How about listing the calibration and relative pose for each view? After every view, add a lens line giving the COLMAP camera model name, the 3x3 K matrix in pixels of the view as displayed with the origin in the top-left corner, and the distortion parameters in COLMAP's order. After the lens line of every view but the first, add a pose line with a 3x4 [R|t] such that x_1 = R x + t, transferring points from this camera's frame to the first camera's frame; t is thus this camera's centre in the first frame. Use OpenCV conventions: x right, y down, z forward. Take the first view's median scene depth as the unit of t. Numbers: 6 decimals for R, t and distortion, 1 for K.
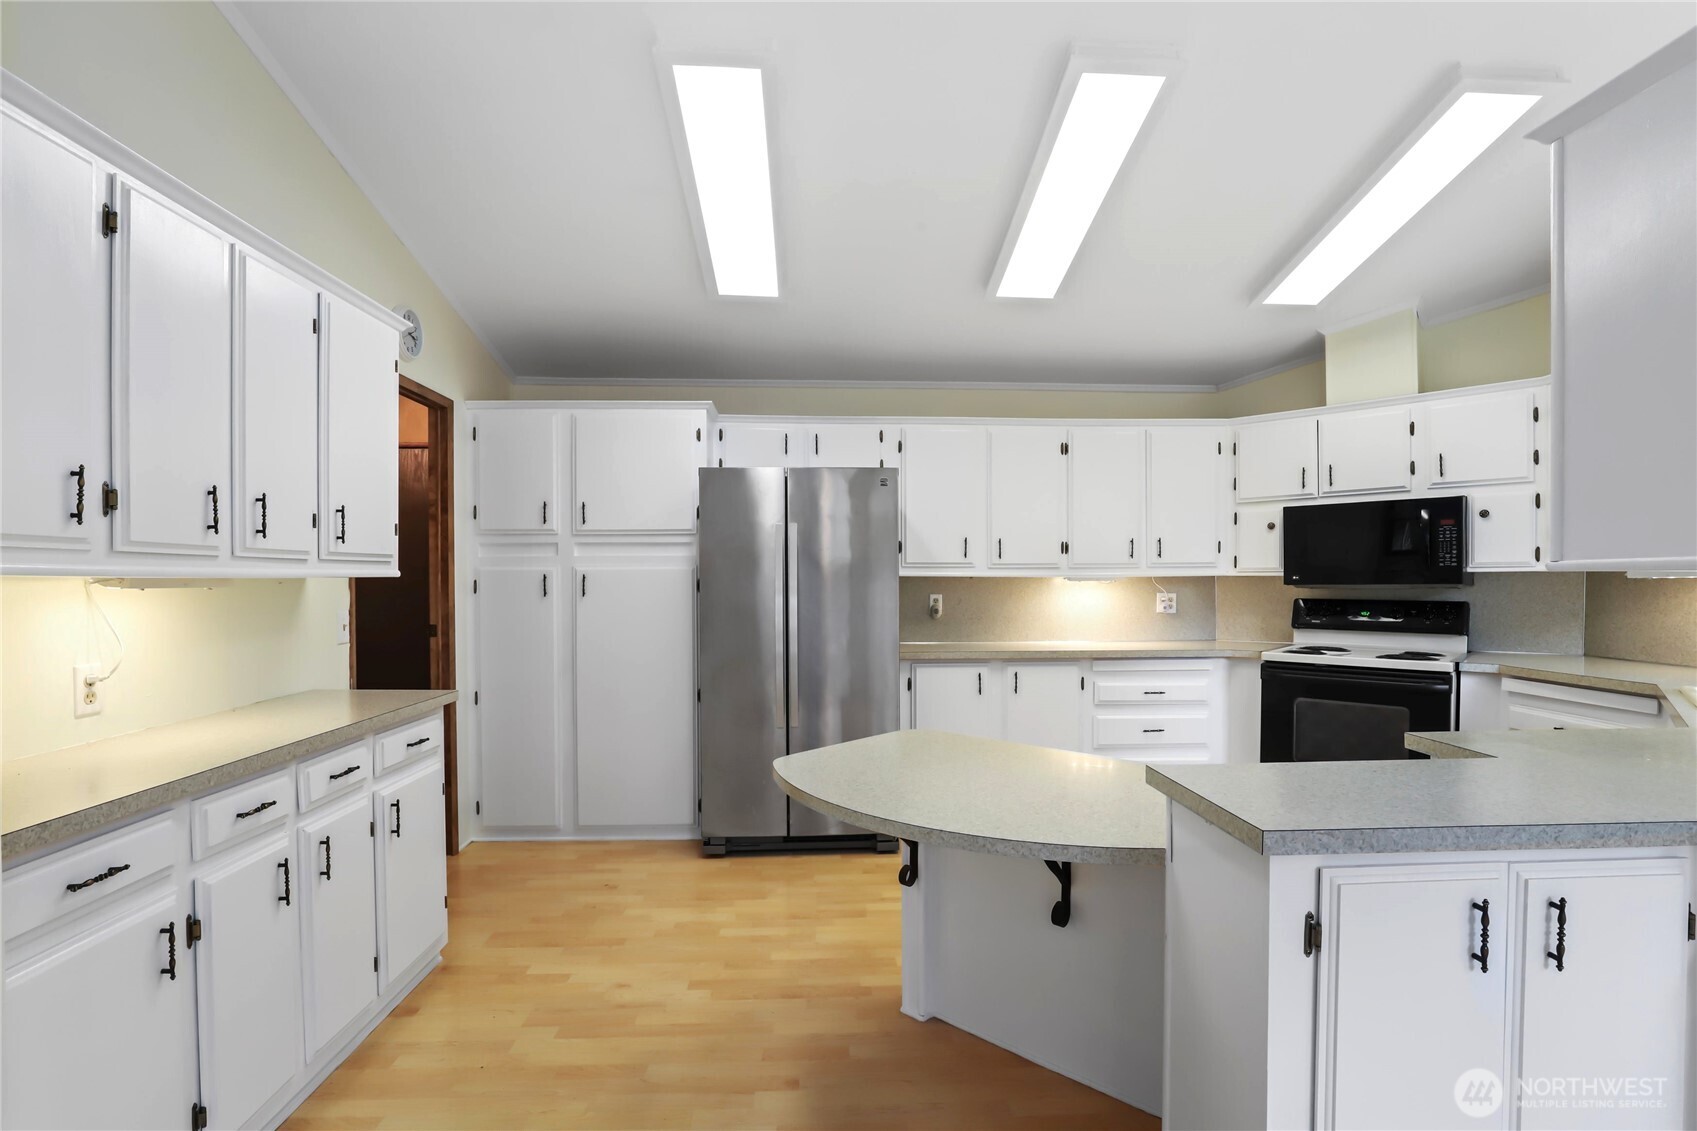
lens RADIAL K [[802.2, 0, 844.3], [0, 802.2, 589.4], [0, 0, 1]] dist [-0.032927, 0.003622]
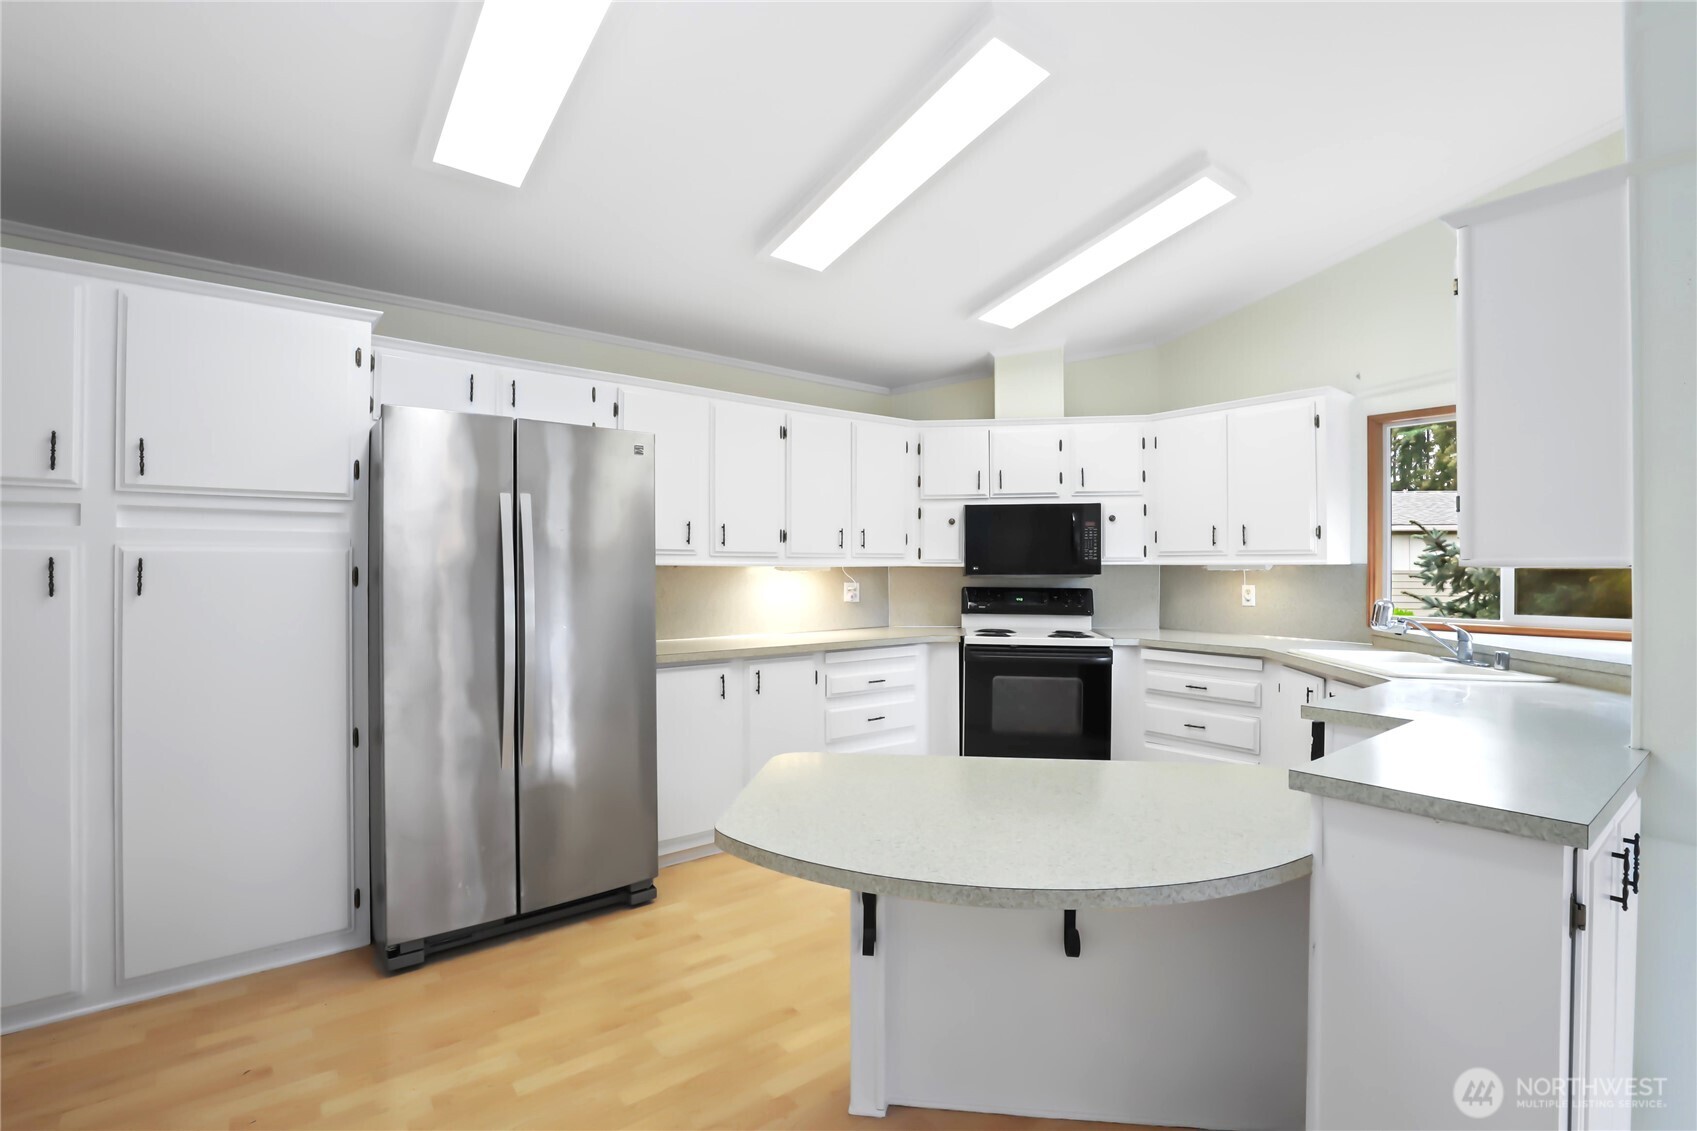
lens RADIAL K [[783.7, 0, 849.1], [0, 783.7, 563.2], [0, 0, 1]] dist [-0.037659, 0.007500]
pose [[0.807528, 0.008401, 0.589769, -0.242263], [0.001919, 0.999856, -0.016870, -0.004374], [-0.589826, 0.014754, 0.807395, 0.230045]]
